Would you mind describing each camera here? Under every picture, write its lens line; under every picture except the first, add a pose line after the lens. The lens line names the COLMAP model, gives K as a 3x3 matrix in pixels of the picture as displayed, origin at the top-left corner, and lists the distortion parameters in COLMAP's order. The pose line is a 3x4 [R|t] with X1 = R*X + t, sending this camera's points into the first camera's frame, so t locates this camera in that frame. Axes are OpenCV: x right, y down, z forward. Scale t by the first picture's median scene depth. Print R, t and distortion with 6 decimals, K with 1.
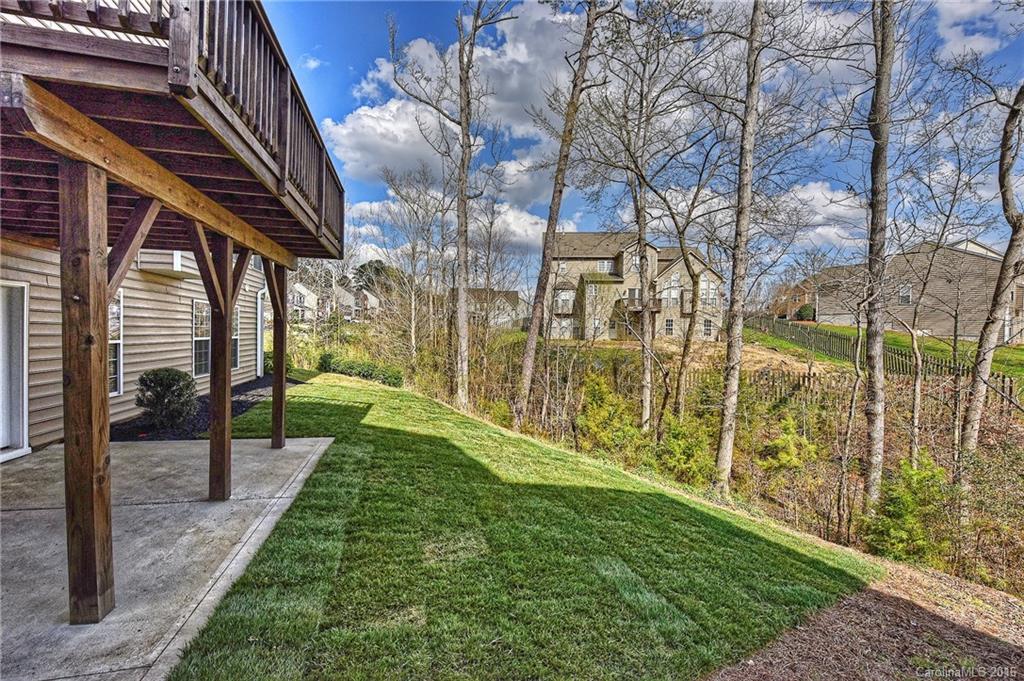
lens RADIAL K [[415.0, 0, 512.0], [0, 415.0, 340.5], [0, 0, 1]] dist [0.010313, -0.000008]
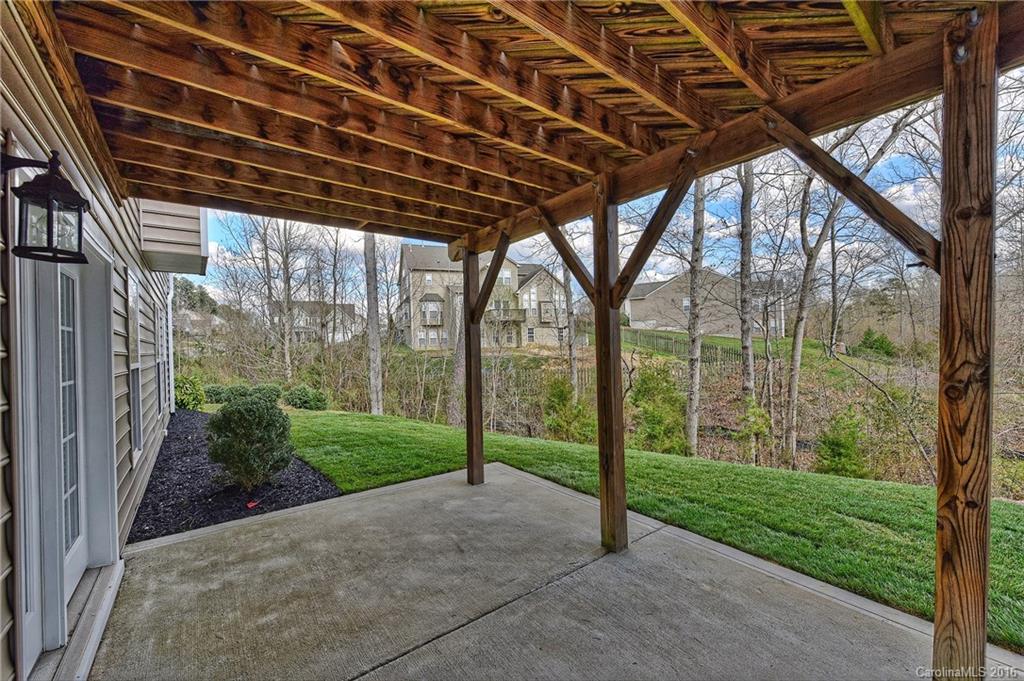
lens RADIAL K [[403.8, 0, 512.0], [0, 403.8, 340.5], [0, 0, 1]] dist [0.000058, -0.000516]
pose [[0.912120, -0.040163, 0.407950, -0.108311], [0.052475, 0.998441, -0.019027, 0.001023], [-0.406550, 0.038762, 0.912806, 0.037499]]
